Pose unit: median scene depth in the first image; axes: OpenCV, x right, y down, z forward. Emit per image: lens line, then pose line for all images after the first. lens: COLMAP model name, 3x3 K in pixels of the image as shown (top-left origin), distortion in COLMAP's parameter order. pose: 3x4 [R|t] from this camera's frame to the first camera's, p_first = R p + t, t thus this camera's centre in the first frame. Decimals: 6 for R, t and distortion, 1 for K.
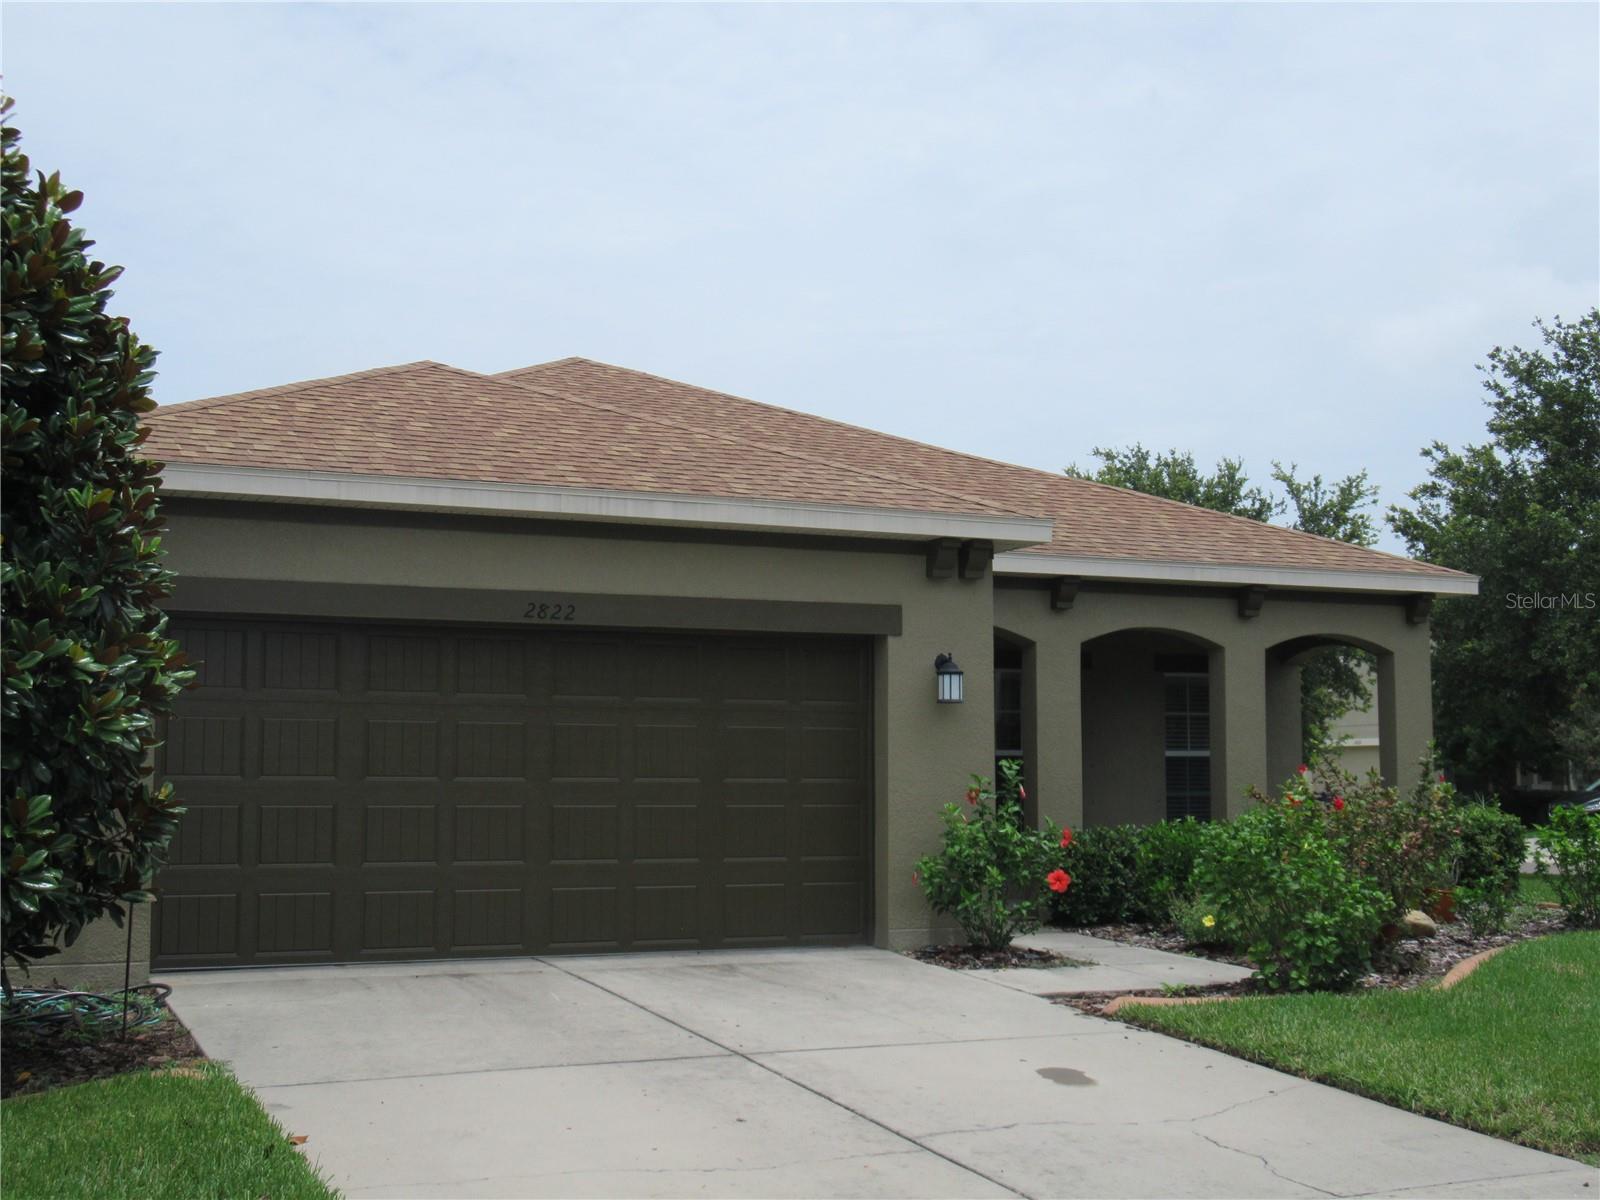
lens RADIAL K [[1787.8, 0, 797.9], [0, 1787.8, 602.2], [0, 0, 1]] dist [-0.025903, 0.000000]
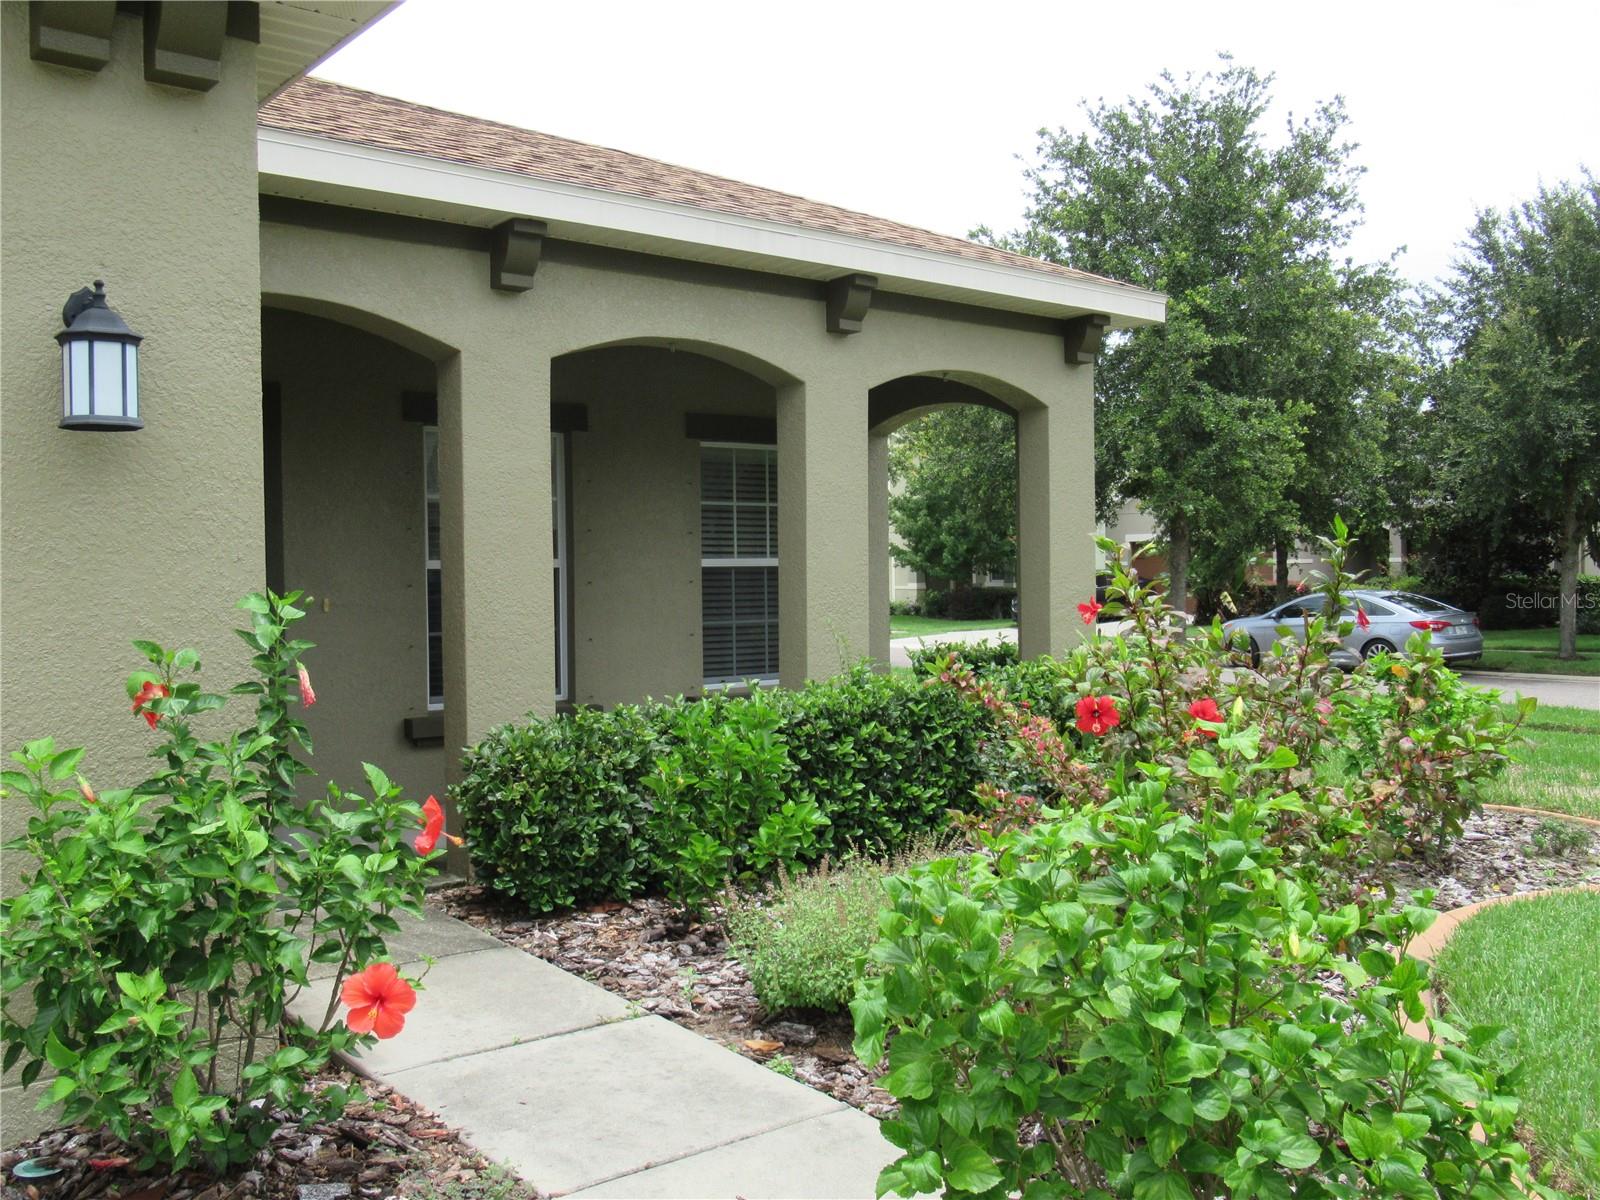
lens RADIAL K [[1431.6, 0, 800.7], [0, 1431.6, 602.2], [0, 0, 1]] dist [-0.007448, -0.001958]
pose [[0.961082, -0.018151, 0.275666, 0.118496], [-0.013264, 0.993657, 0.111672, 0.049308], [-0.275944, -0.110983, 0.954745, 0.603183]]
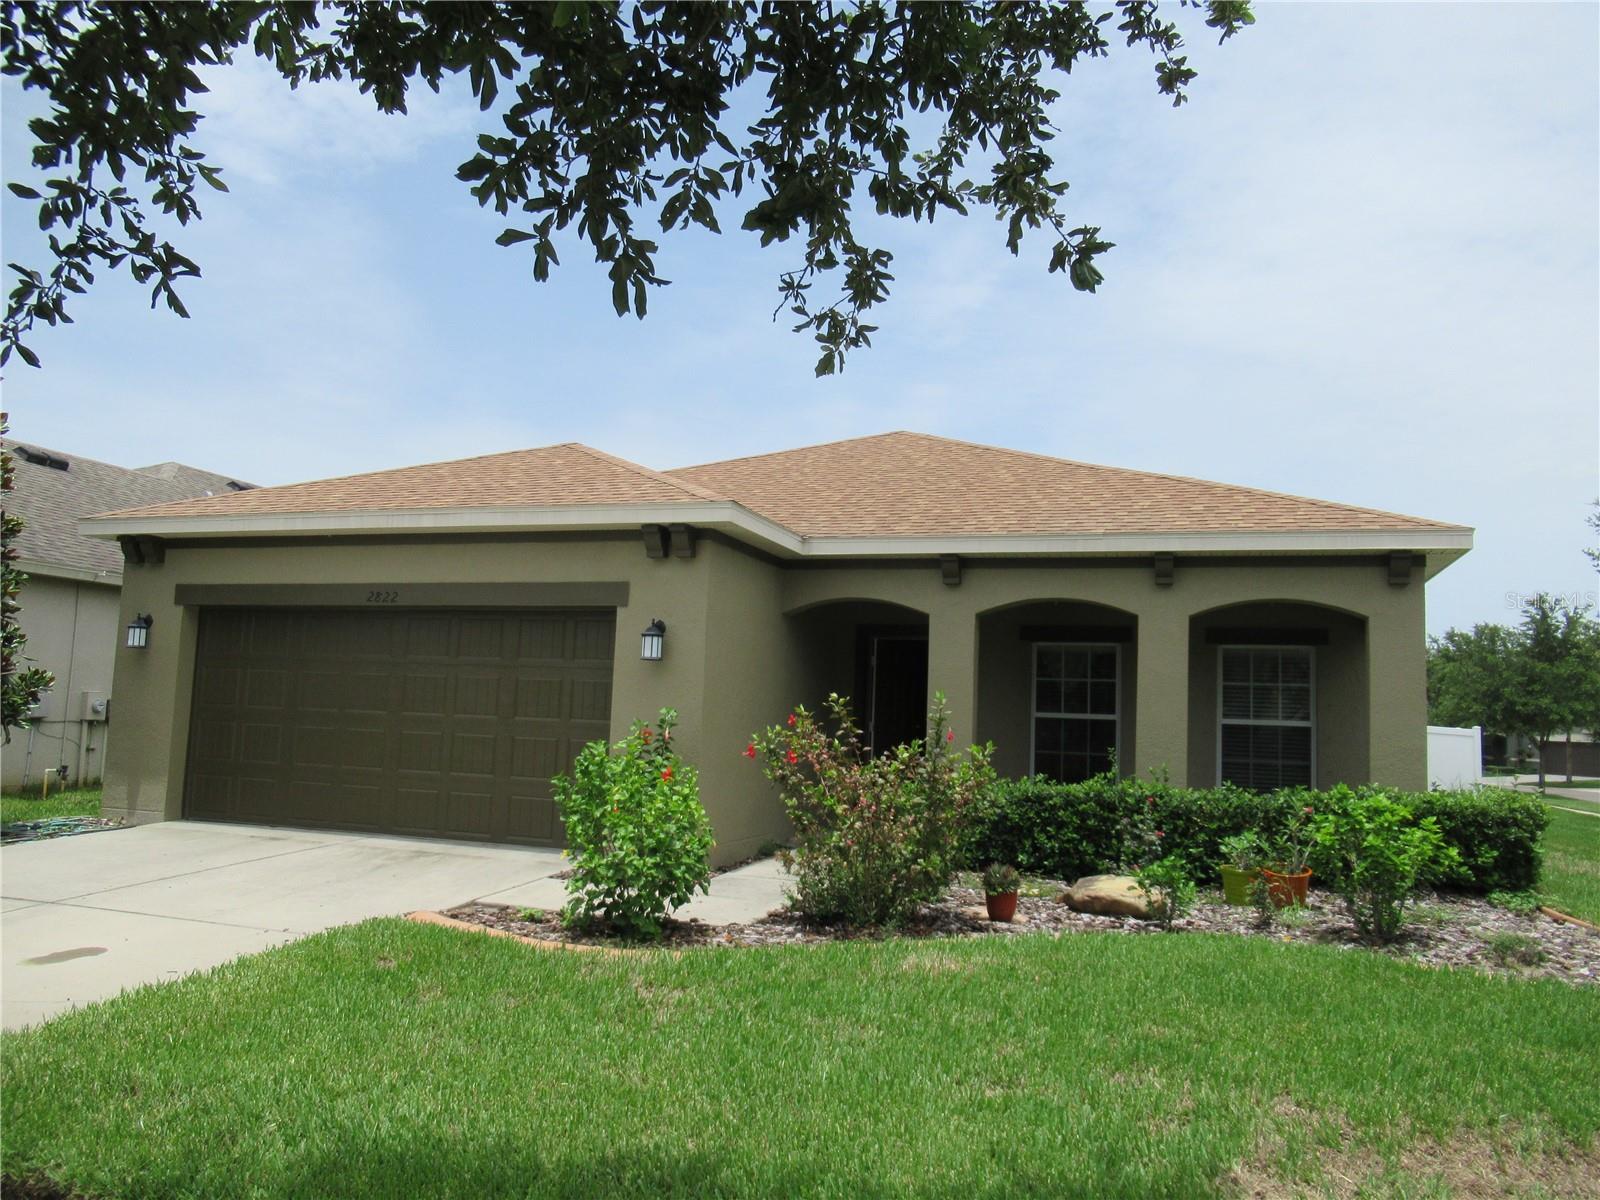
lens RADIAL K [[1195.9, 0, 800.4], [0, 1195.9, 602.3], [0, 0, 1]] dist [-0.002835, -0.003113]
pose [[0.752799, -0.034765, -0.657332, 0.608848], [0.023626, 0.999388, -0.025798, 0.034528], [0.657827, 0.003891, 0.753159, 0.394886]]
